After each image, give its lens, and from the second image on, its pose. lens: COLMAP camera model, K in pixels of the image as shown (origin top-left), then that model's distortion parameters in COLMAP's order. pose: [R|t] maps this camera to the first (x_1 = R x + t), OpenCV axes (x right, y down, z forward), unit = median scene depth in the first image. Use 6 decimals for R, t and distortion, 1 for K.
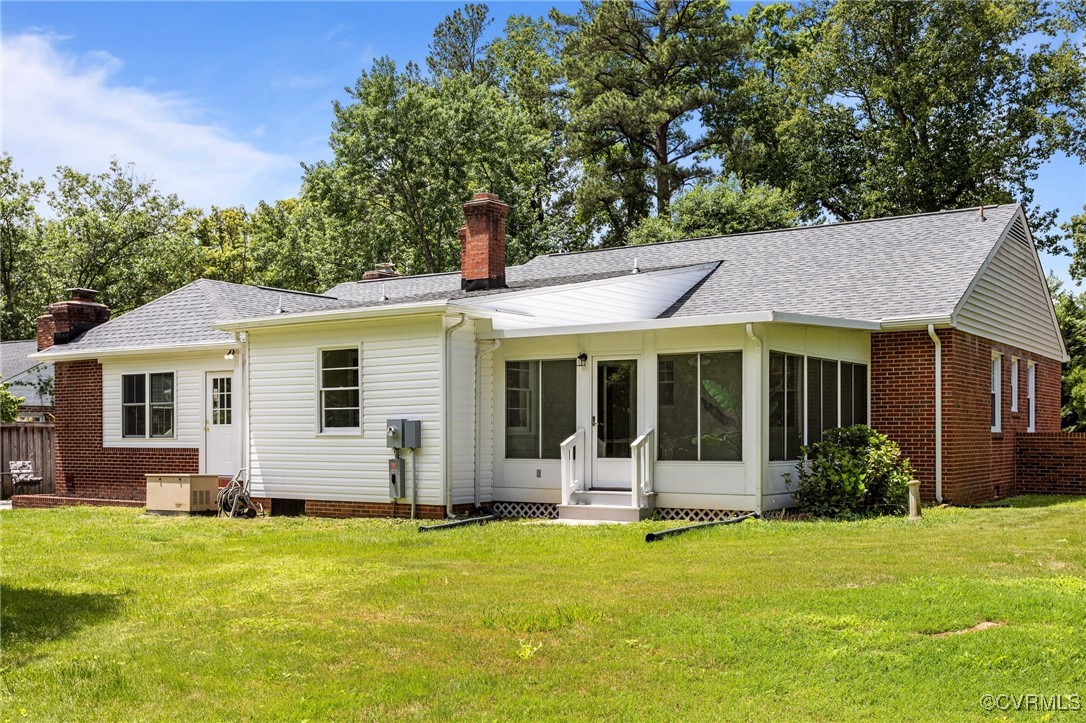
lens RADIAL K [[1170.5, 0, 575.9], [0, 1170.5, 421.5], [0, 0, 1]] dist [0.029582, 0.000000]
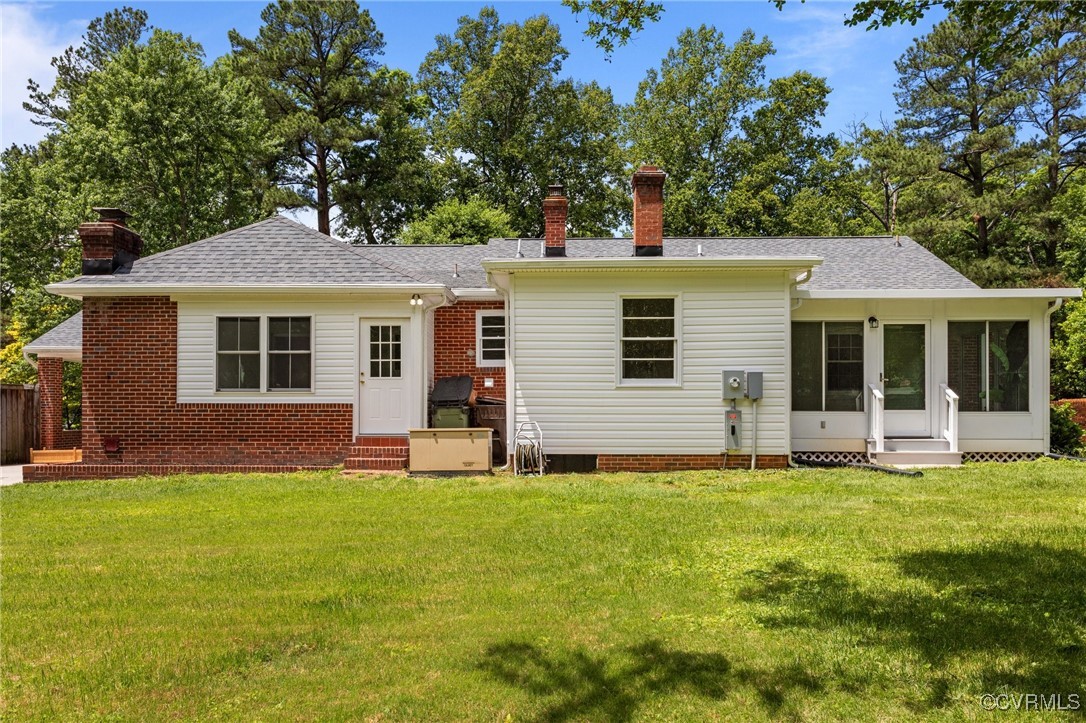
lens RADIAL K [[859.5, 0, 573.2], [0, 859.5, 411.6], [0, 0, 1]] dist [0.016695, -0.008419]
pose [[0.841997, 0.006884, 0.539438, -0.554953], [-0.008945, 0.999959, 0.001201, 0.027939], [-0.539408, -0.005837, 0.842025, 0.378190]]
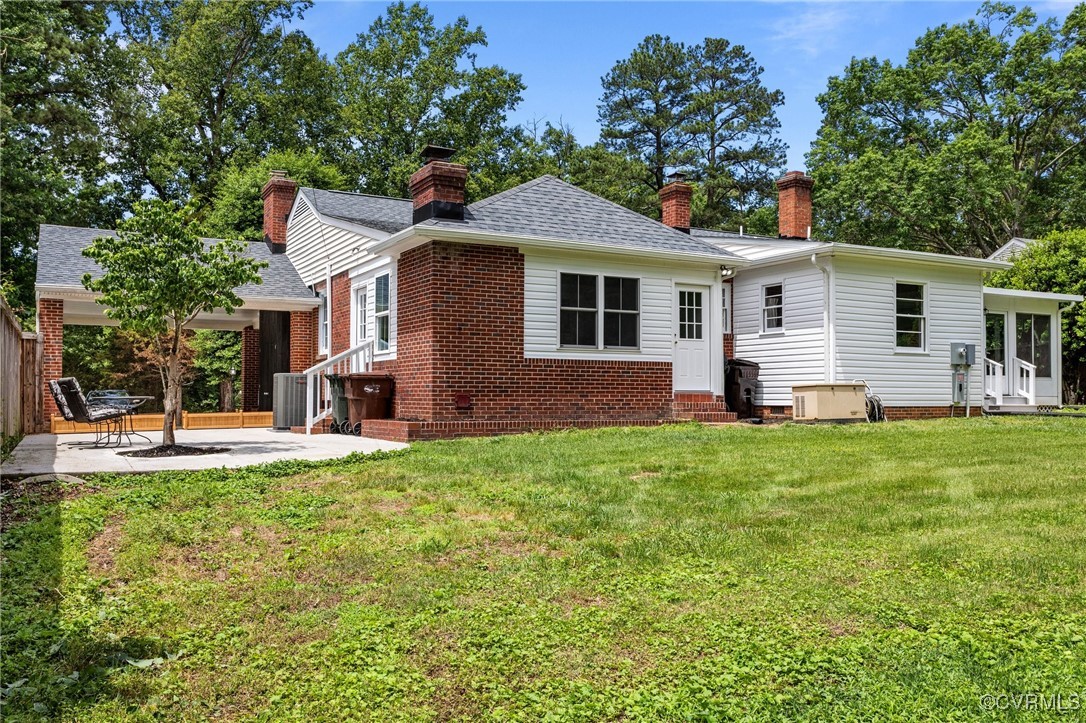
lens RADIAL K [[882.6, 0, 574.2], [0, 882.6, 366.4], [0, 0, 1]] dist [0.001223, 0.012199]
pose [[0.455162, 0.034362, 0.889746, -1.037200], [-0.013720, 0.999407, -0.031578, 0.052153], [-0.890303, 0.002166, 0.455363, 0.776259]]
